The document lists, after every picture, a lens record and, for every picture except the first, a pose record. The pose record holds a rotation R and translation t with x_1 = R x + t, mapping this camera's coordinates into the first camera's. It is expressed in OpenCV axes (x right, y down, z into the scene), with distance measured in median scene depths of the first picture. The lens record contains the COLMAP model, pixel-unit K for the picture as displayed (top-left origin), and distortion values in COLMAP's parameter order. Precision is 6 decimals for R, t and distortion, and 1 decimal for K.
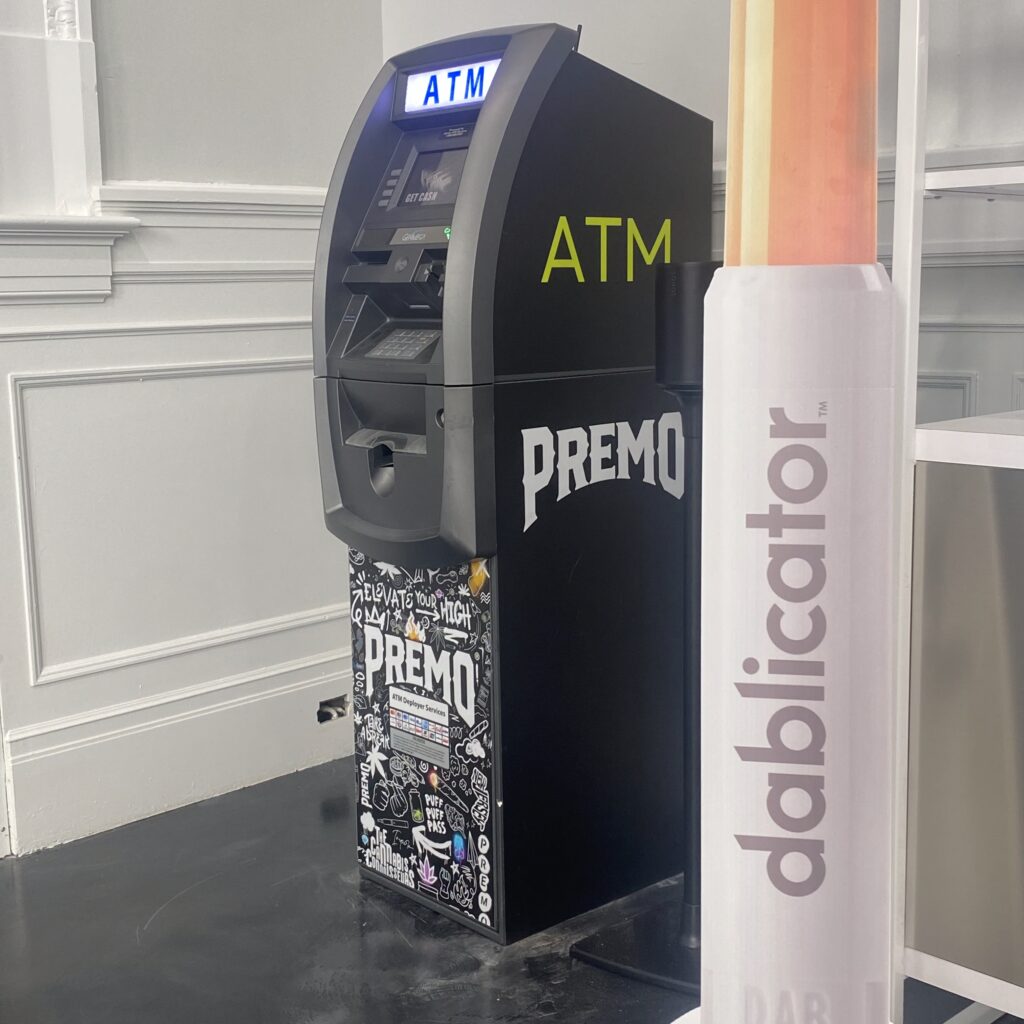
lens RADIAL K [[1504.7, 0, 512.0], [0, 1504.7, 512.0], [0, 0, 1]] dist [0.142385, -0.045656]
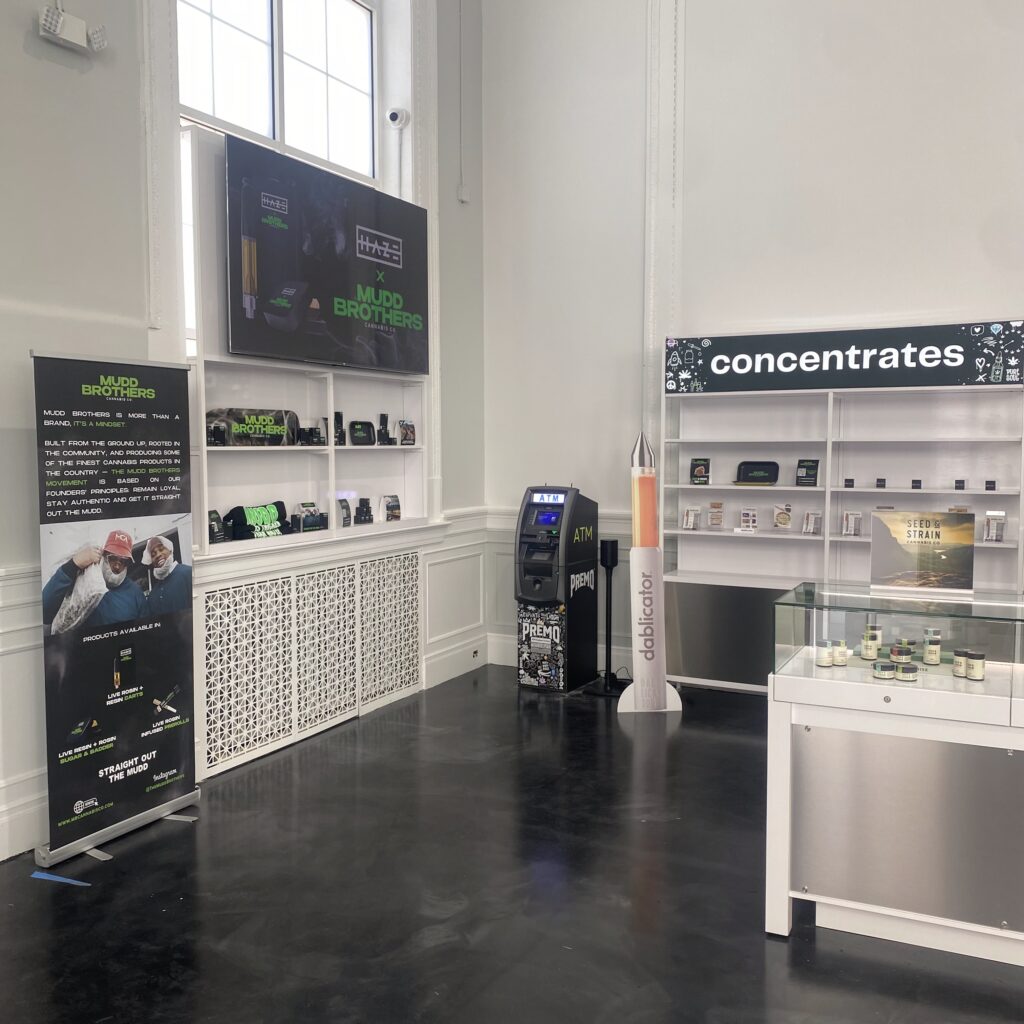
lens RADIAL K [[1039.8, 0, 512.0], [0, 1039.8, 512.0], [0, 0, 1]] dist [0.115019, -0.257217]
pose [[0.951409, -0.006030, 0.307871, -1.076044], [0.032545, 0.996177, -0.081064, 0.003651], [-0.306206, 0.087145, 0.947968, -1.844703]]
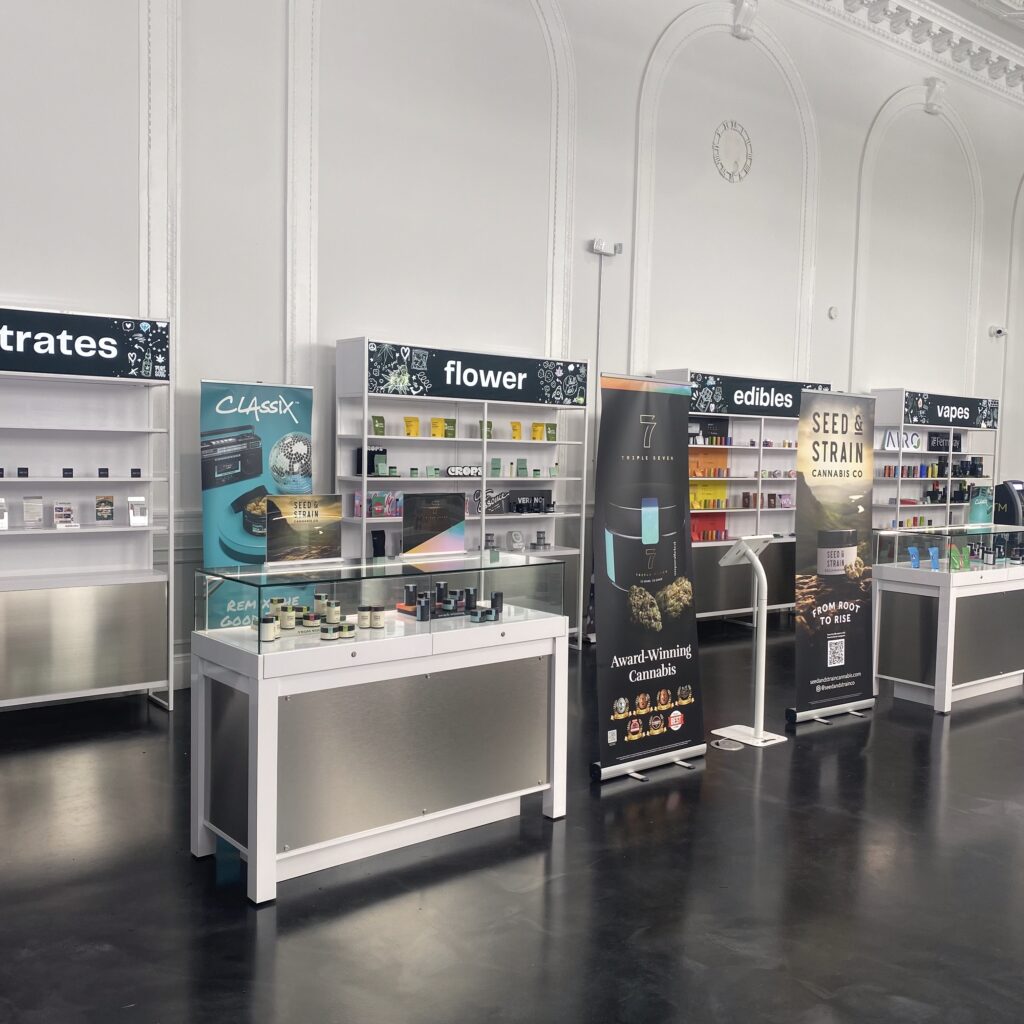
lens RADIAL K [[1056.4, 0, 512.4], [0, 1056.4, 522.9], [0, 0, 1]] dist [0.060350, -0.098996]
pose [[0.120243, -0.054668, 0.991238, -1.795169], [0.125688, 0.991286, 0.039424, -0.085648], [-0.984756, 0.119847, 0.126066, -1.091113]]
